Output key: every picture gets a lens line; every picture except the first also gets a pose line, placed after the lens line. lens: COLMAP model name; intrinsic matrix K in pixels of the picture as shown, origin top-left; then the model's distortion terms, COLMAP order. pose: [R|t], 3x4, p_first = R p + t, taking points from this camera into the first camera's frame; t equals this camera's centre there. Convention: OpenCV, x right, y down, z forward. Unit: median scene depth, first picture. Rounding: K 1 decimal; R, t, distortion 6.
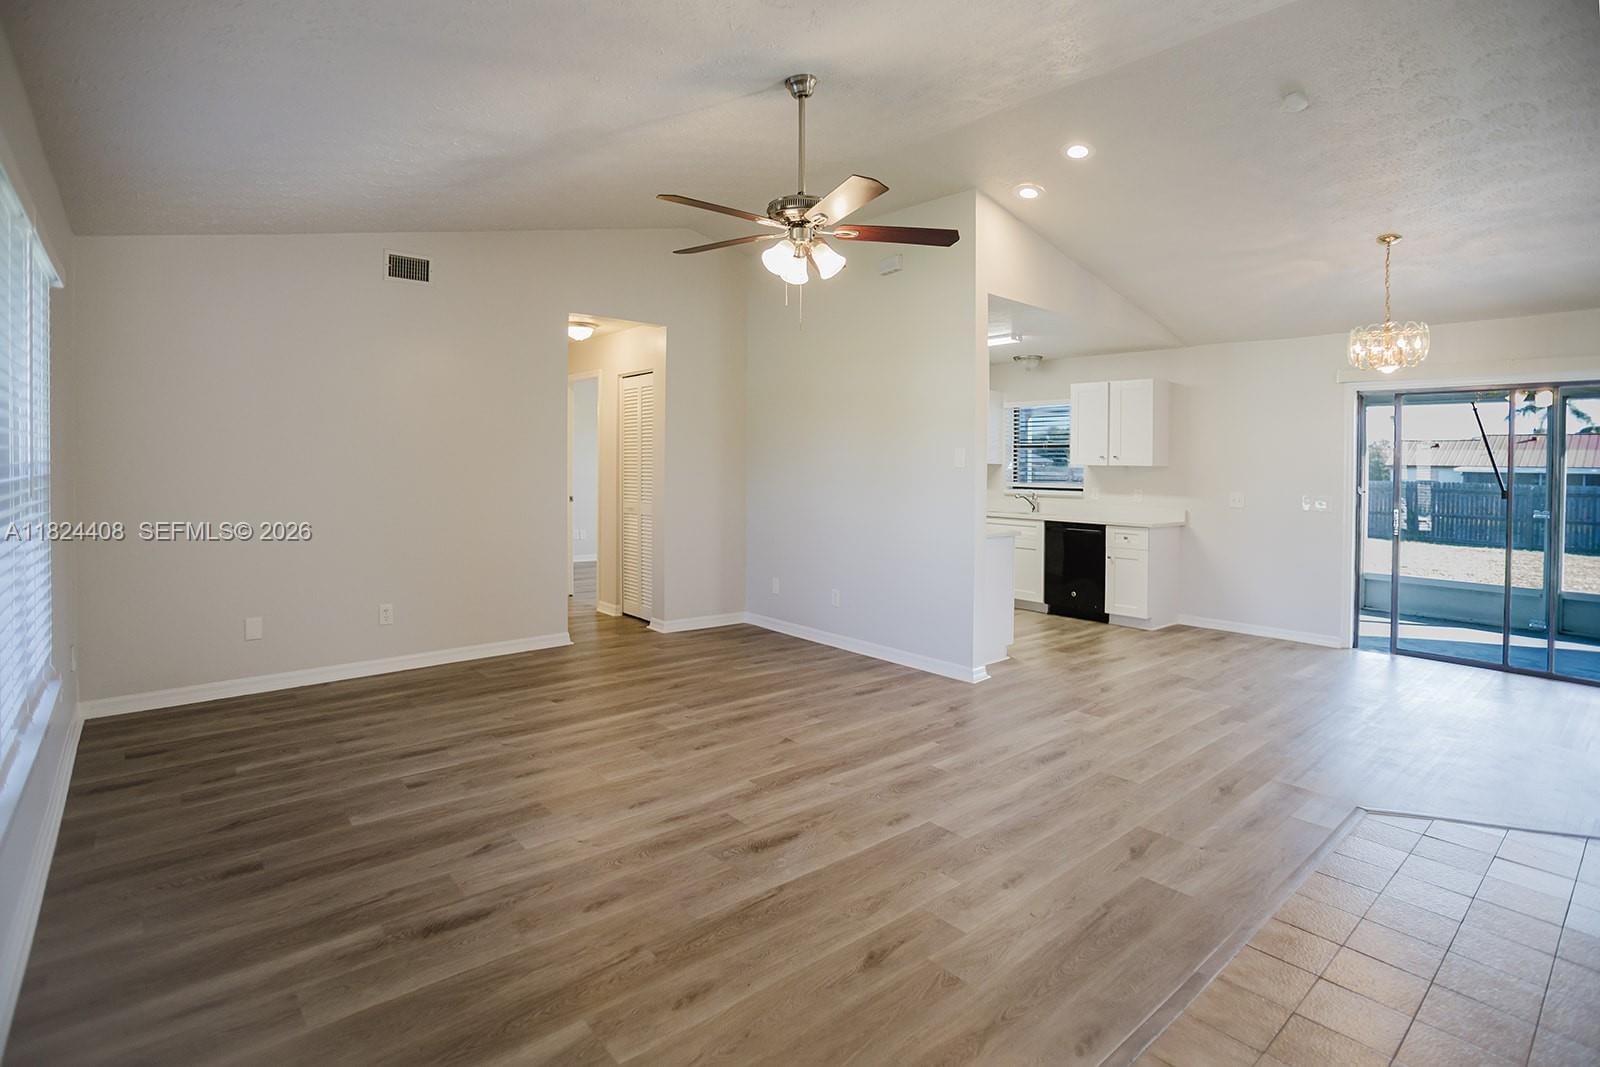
lens RADIAL K [[792.7, 0, 802.9], [0, 792.7, 499.0], [0, 0, 1]] dist [-0.049879, 0.036701]
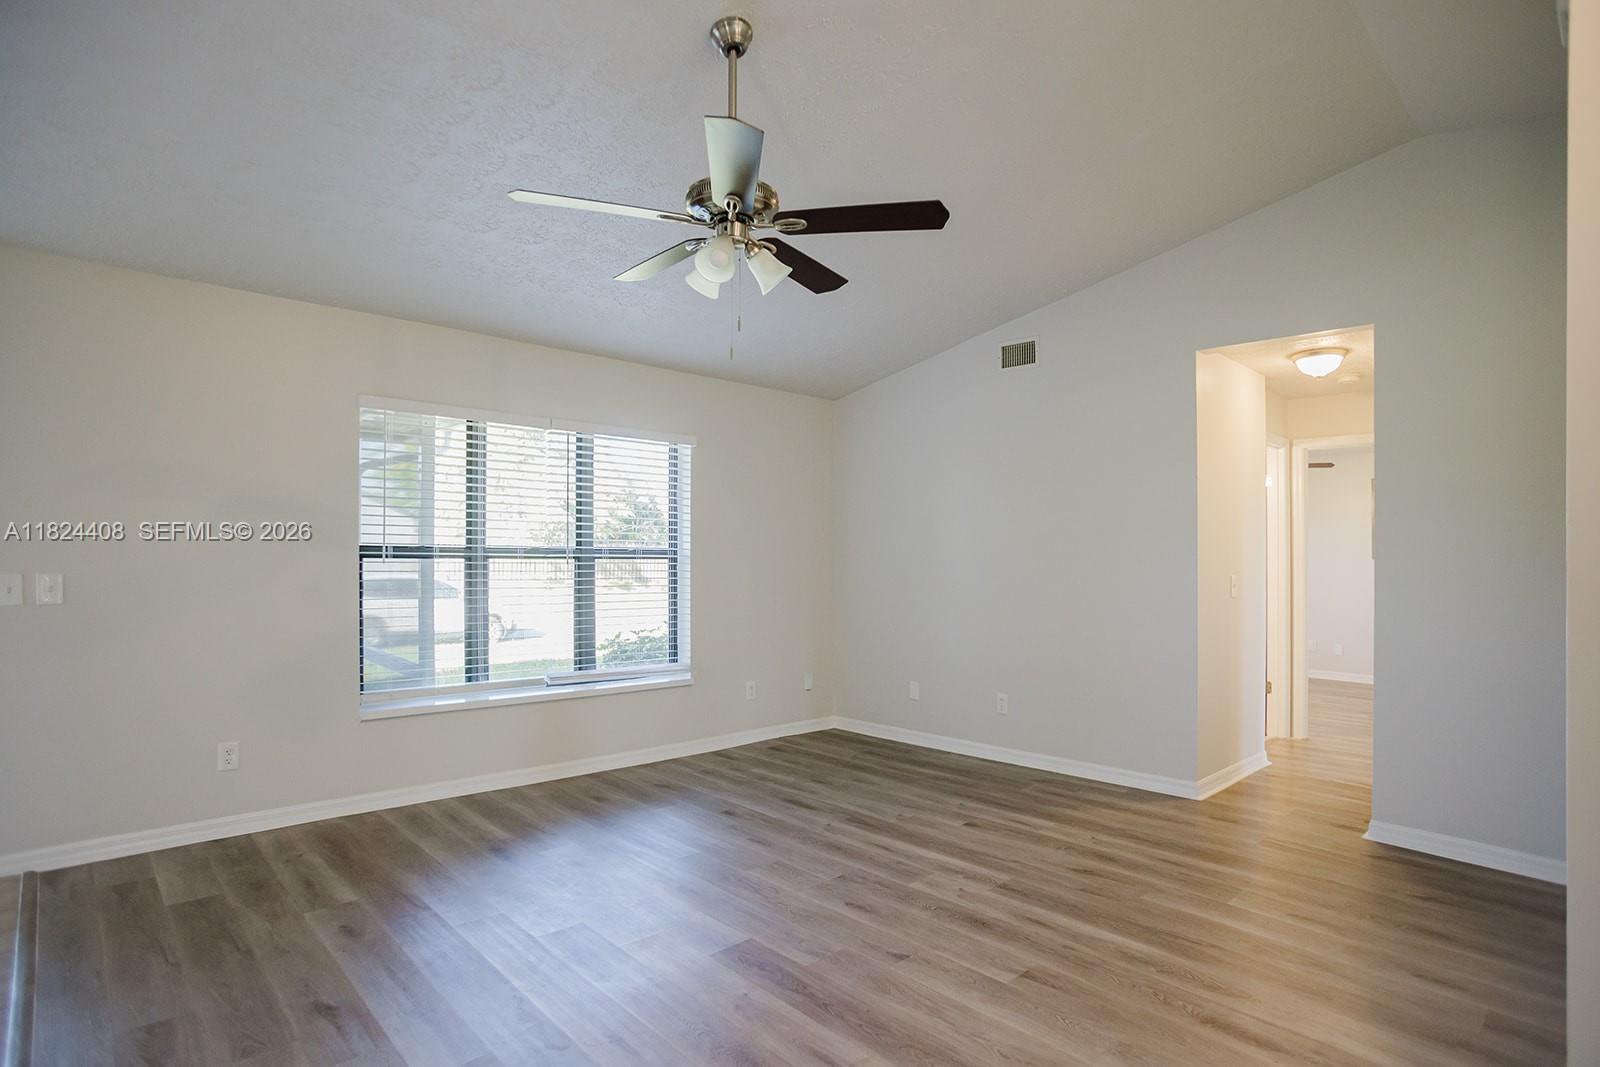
lens RADIAL K [[861.4, 0, 800.0], [0, 861.4, 533.5], [0, 0, 1]] dist [-0.004777, -0.000323]
pose [[0.004068, -0.049094, -0.998786, 0.734374], [-0.051122, 0.997478, -0.049238, -0.001967], [0.998684, 0.051260, 0.001547, 0.938998]]
